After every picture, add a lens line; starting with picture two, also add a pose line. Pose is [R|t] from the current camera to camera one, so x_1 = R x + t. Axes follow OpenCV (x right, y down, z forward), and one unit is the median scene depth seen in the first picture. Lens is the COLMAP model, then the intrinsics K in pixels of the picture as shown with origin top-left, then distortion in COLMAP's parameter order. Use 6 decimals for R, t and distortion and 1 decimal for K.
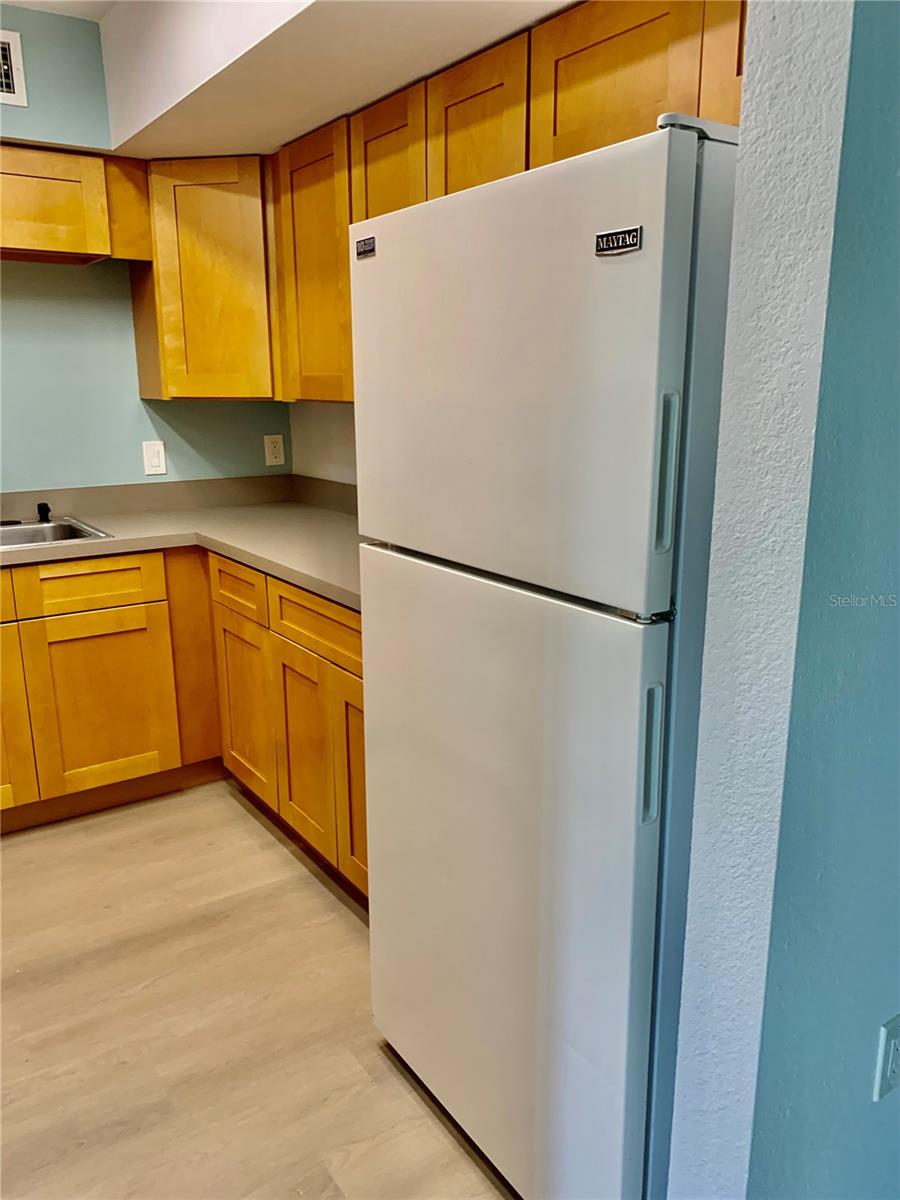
lens RADIAL K [[907.2, 0, 456.9], [0, 907.2, 617.4], [0, 0, 1]] dist [0.042202, -0.062942]
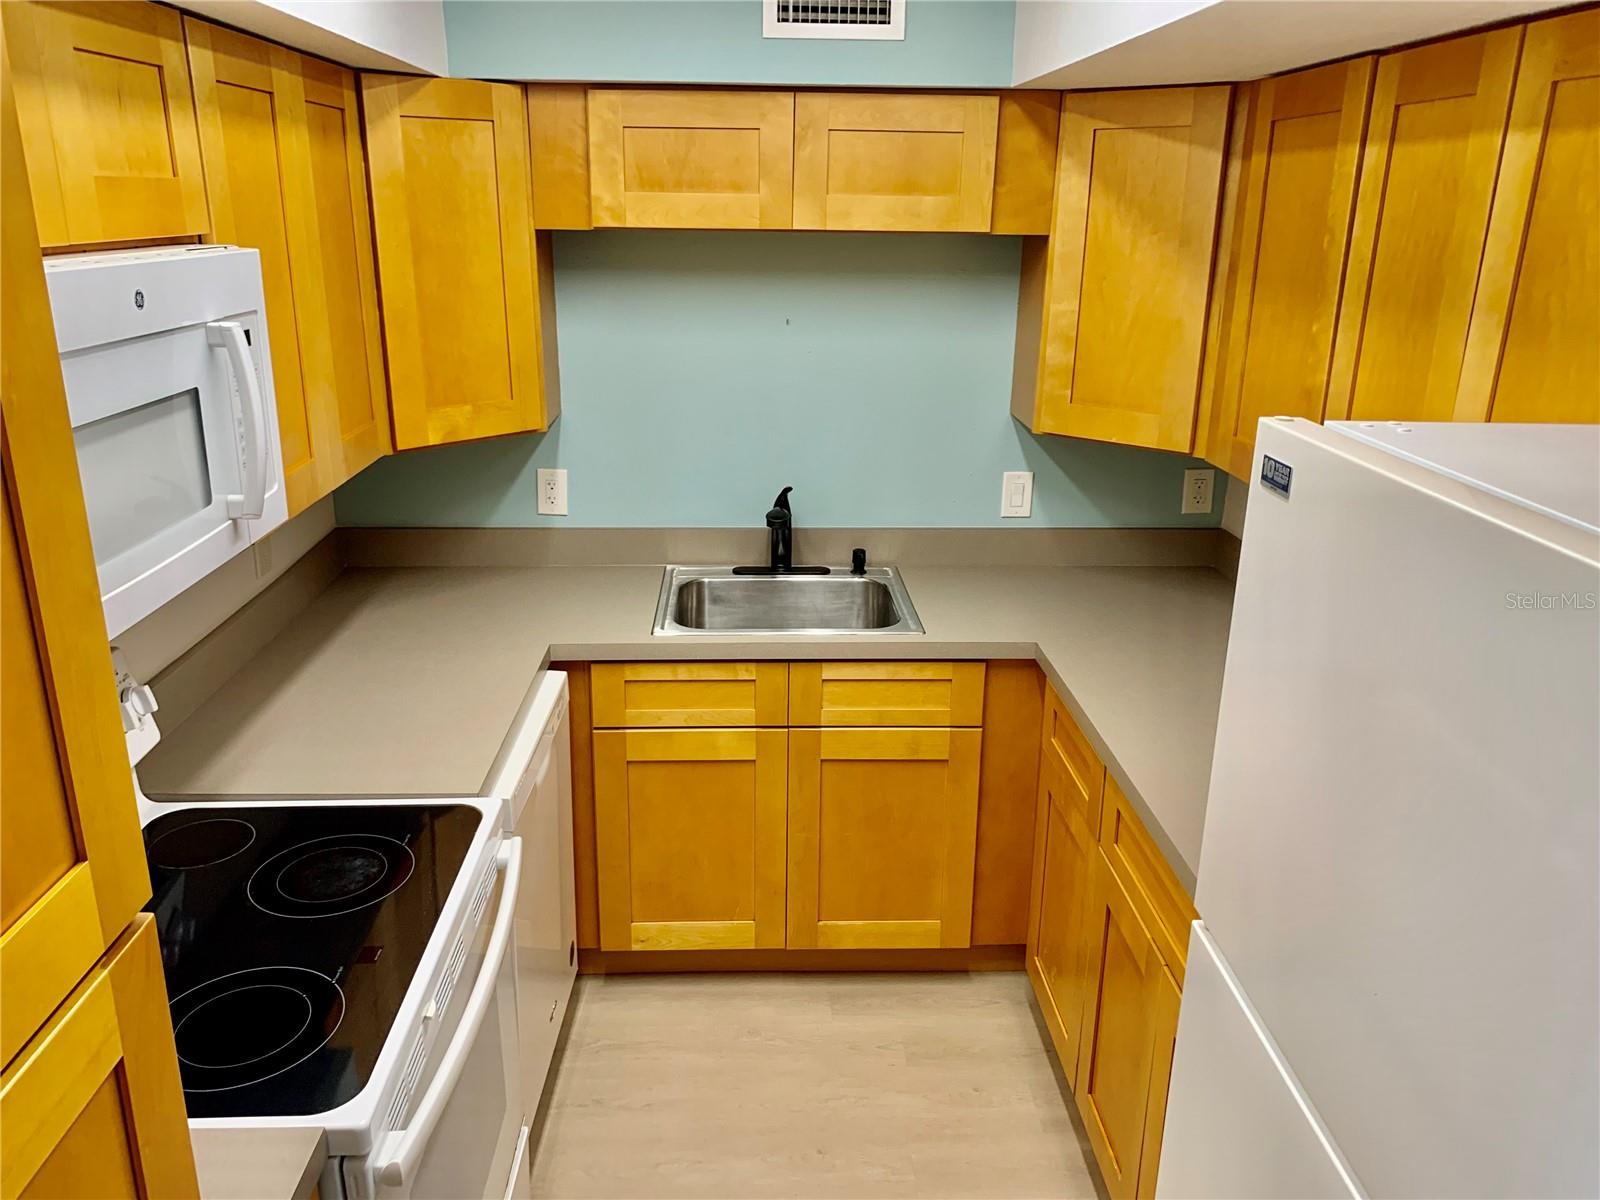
lens RADIAL K [[1209.6, 0, 806.3], [0, 1209.6, 593.0], [0, 0, 1]] dist [0.042202, -0.062942]
pose [[0.843482, 0.180162, -0.506044, 0.021446], [-0.152752, 0.983631, 0.095583, -0.191274], [0.514981, -0.003324, 0.857195, 0.131231]]
